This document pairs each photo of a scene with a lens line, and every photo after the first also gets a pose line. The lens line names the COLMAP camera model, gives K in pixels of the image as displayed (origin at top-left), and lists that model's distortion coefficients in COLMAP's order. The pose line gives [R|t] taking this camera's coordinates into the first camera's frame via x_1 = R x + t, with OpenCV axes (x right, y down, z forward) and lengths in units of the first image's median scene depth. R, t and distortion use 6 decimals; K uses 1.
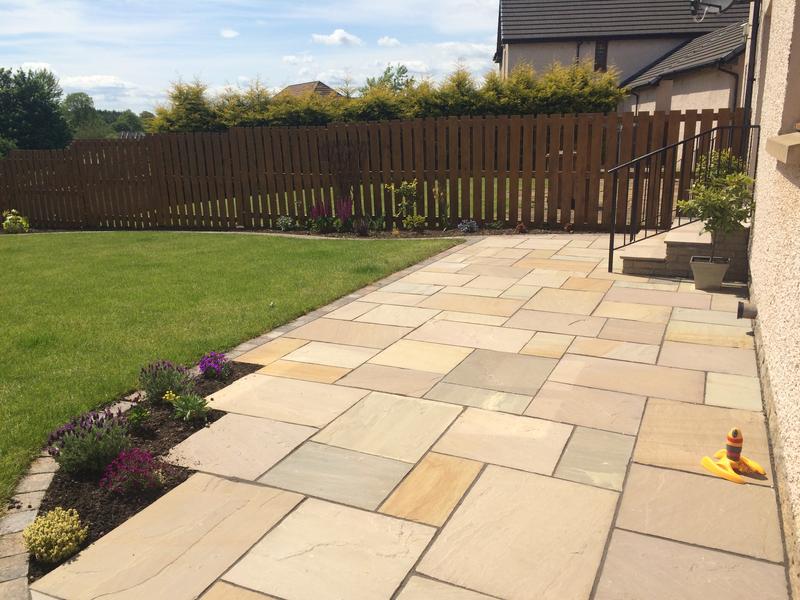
lens RADIAL K [[674.6, 0, 400.0], [0, 674.6, 300.0], [0, 0, 1]] dist [0.088908, -0.115369]
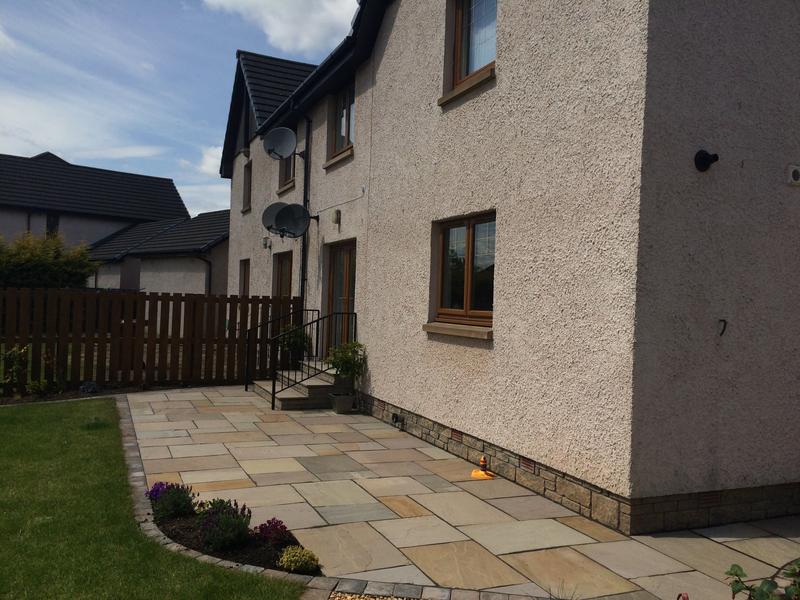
lens RADIAL K [[674.6, 0, 400.0], [0, 674.6, 300.0], [0, 0, 1]] dist [0.088908, -0.115369]
pose [[0.669267, 0.040178, 0.741935, -0.555054], [0.136381, 0.974930, -0.175819, 0.018997], [-0.730399, 0.218856, 0.647009, -0.133999]]
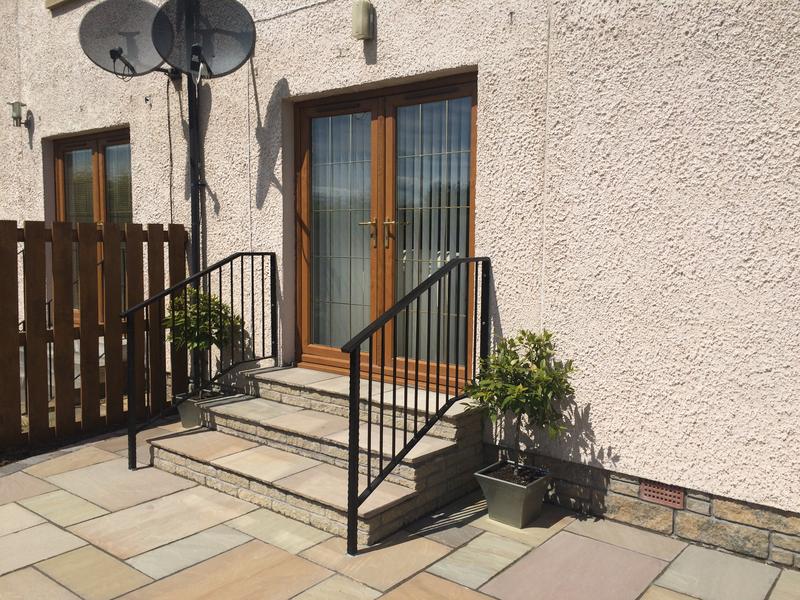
lens RADIAL K [[674.6, 0, 400.0], [0, 674.6, 300.0], [0, 0, 1]] dist [0.088908, -0.115369]
pose [[0.240671, -0.075060, 0.967700, -0.126721], [0.227515, 0.973590, 0.018933, -0.216345], [-0.943565, 0.215610, 0.251392, 0.817734]]
